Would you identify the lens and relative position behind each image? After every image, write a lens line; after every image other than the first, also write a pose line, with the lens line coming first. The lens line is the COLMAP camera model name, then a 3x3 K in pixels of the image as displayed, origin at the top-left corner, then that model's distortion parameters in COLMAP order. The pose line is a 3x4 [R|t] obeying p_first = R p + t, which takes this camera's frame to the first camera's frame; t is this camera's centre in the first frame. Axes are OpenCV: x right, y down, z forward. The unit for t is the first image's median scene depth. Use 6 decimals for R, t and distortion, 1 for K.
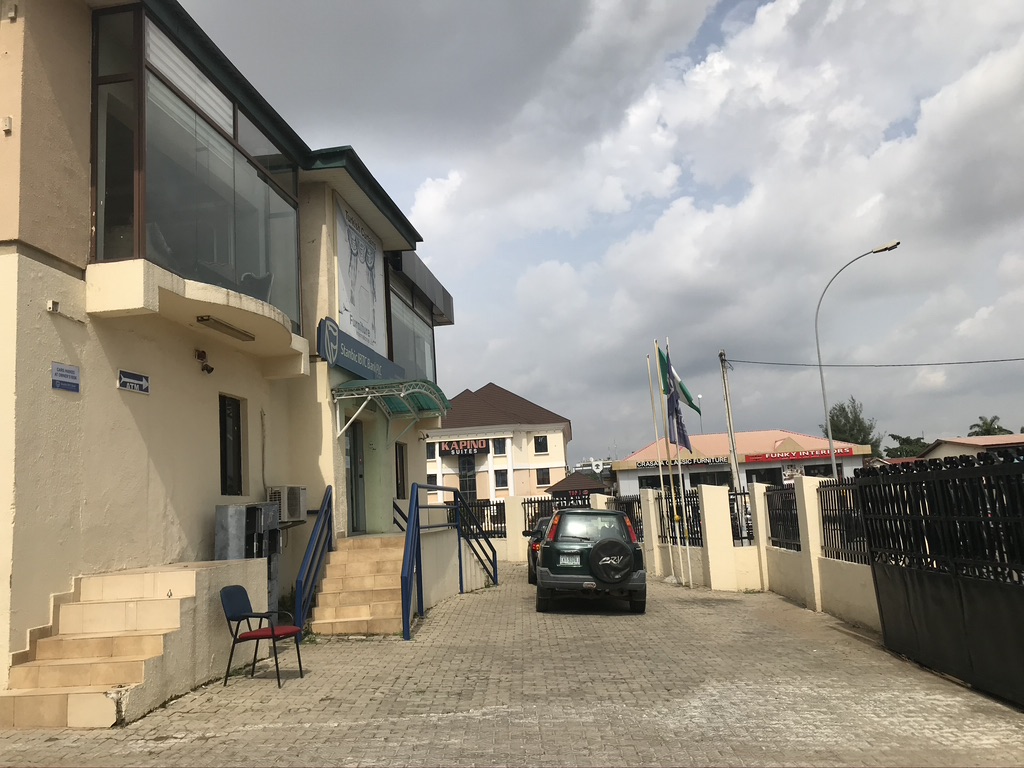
lens RADIAL K [[844.2, 0, 514.6], [0, 844.2, 383.1], [0, 0, 1]] dist [0.050631, -0.067051]
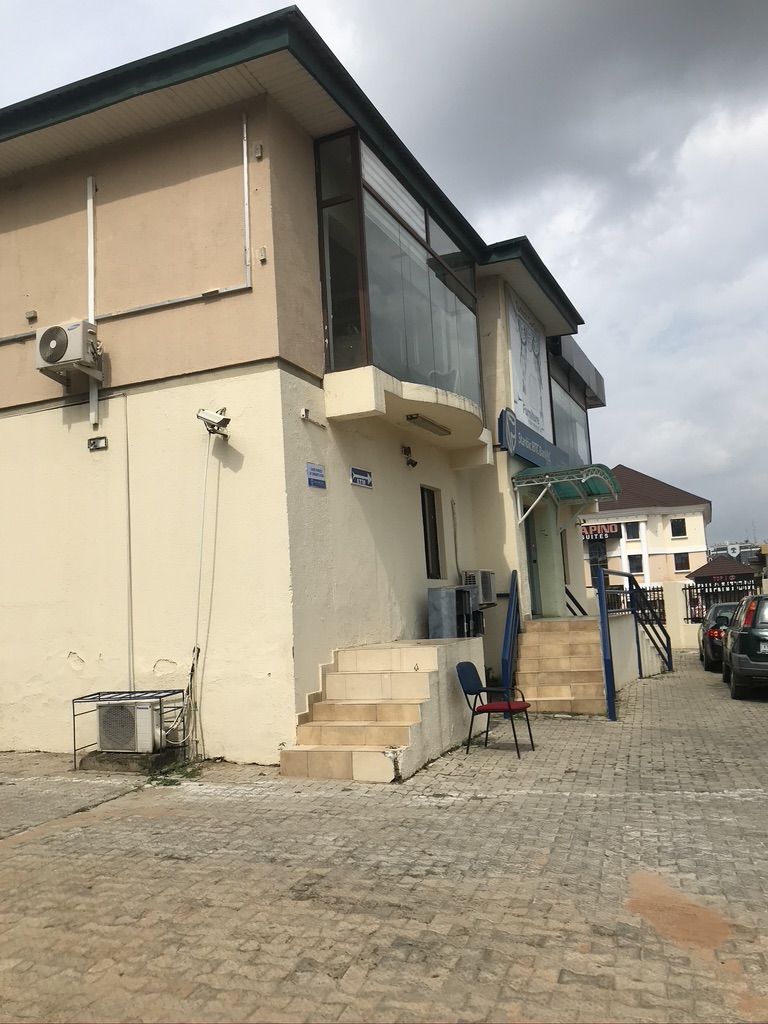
lens RADIAL K [[844.2, 0, 380.0], [0, 844.2, 511.5], [0, 0, 1]] dist [0.050631, -0.067051]
pose [[0.958559, -0.025704, -0.283733, -0.102989], [0.039813, 0.998235, 0.044070, -0.004443], [0.282100, -0.053540, 0.957890, -0.043459]]
